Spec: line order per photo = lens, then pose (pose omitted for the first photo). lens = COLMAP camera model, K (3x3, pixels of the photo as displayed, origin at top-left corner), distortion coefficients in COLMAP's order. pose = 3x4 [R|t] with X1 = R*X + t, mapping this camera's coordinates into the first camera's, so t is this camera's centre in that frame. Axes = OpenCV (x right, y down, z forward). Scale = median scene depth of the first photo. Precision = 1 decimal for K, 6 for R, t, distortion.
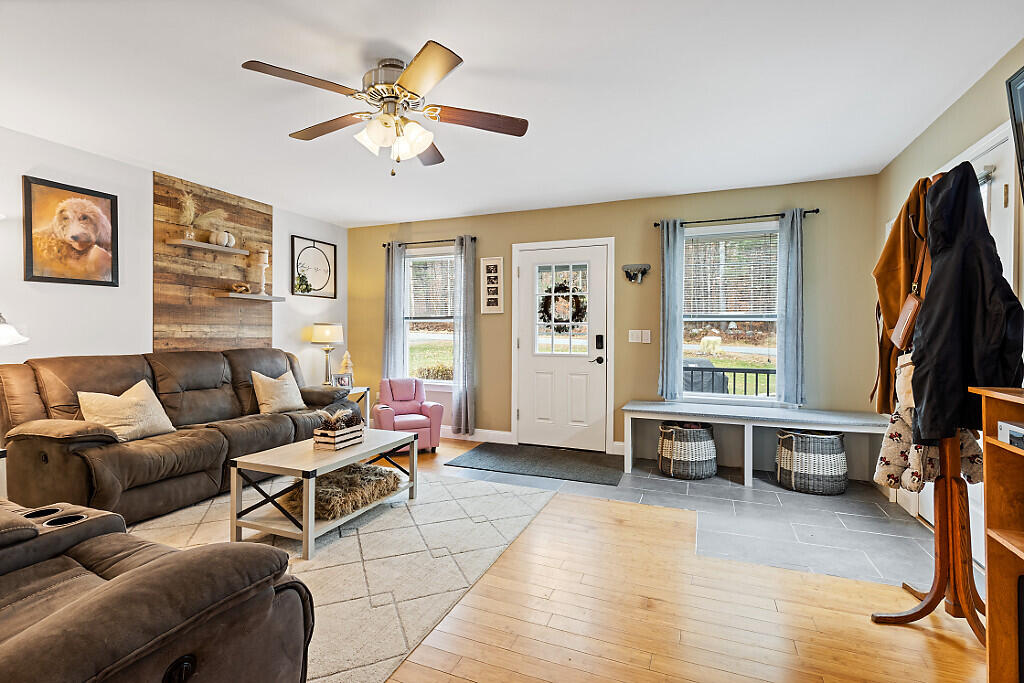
lens RADIAL K [[481.3, 0, 509.6], [0, 481.3, 332.8], [0, 0, 1]] dist [0.011104, -0.006017]
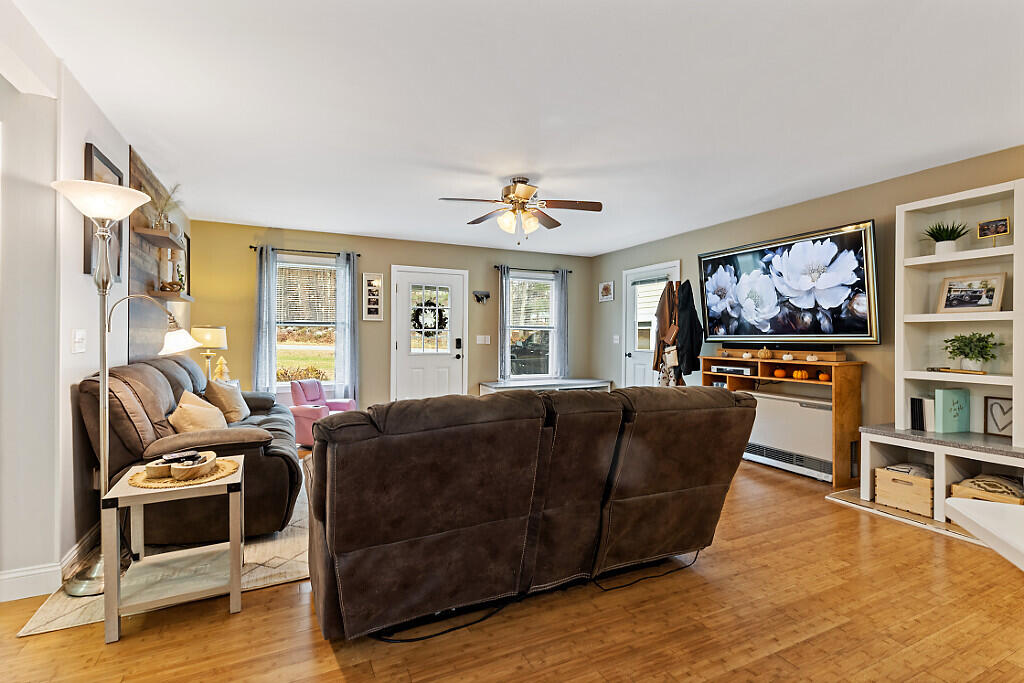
lens RADIAL K [[481.3, 0, 500.0], [0, 481.3, 337.7], [0, 0, 1]] dist [0.011104, -0.006017]
pose [[0.683546, 0.000869, 0.729907, -0.726973], [-0.004316, 0.999987, 0.002850, -0.002676], [-0.729895, -0.005098, 0.683540, -0.048420]]
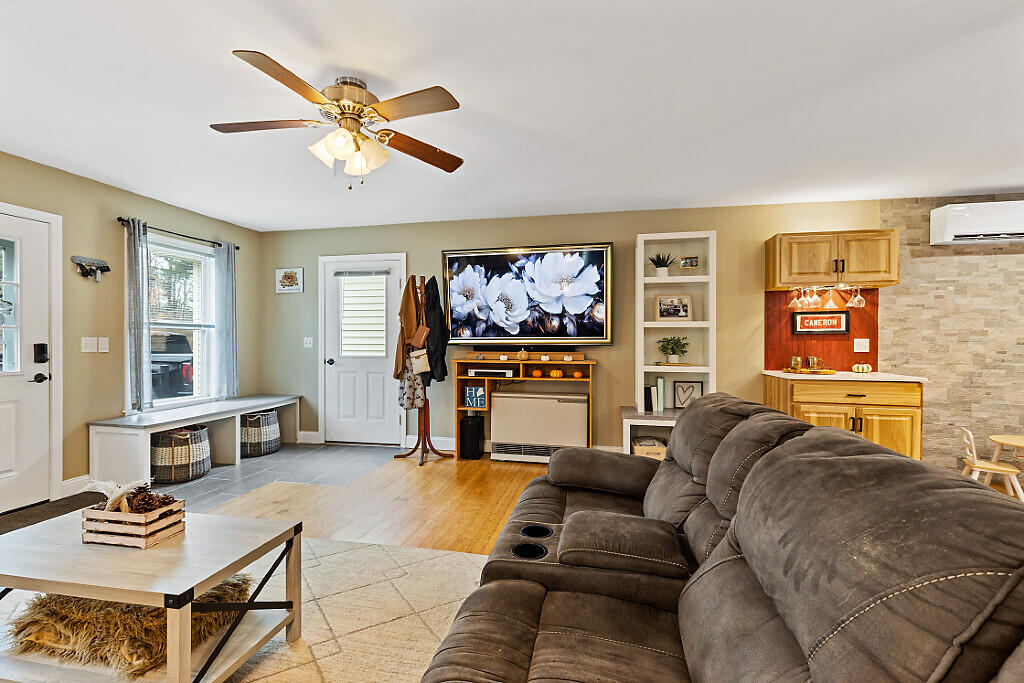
lens RADIAL K [[468.9, 0, 508.5], [0, 468.9, 344.7], [0, 0, 1]] dist [-0.001391, 0.002576]
pose [[-0.178517, -0.013871, 0.983839, -0.618879], [-0.002594, 0.999904, 0.013627, -0.005338], [-0.983933, -0.000120, -0.178536, 0.408807]]
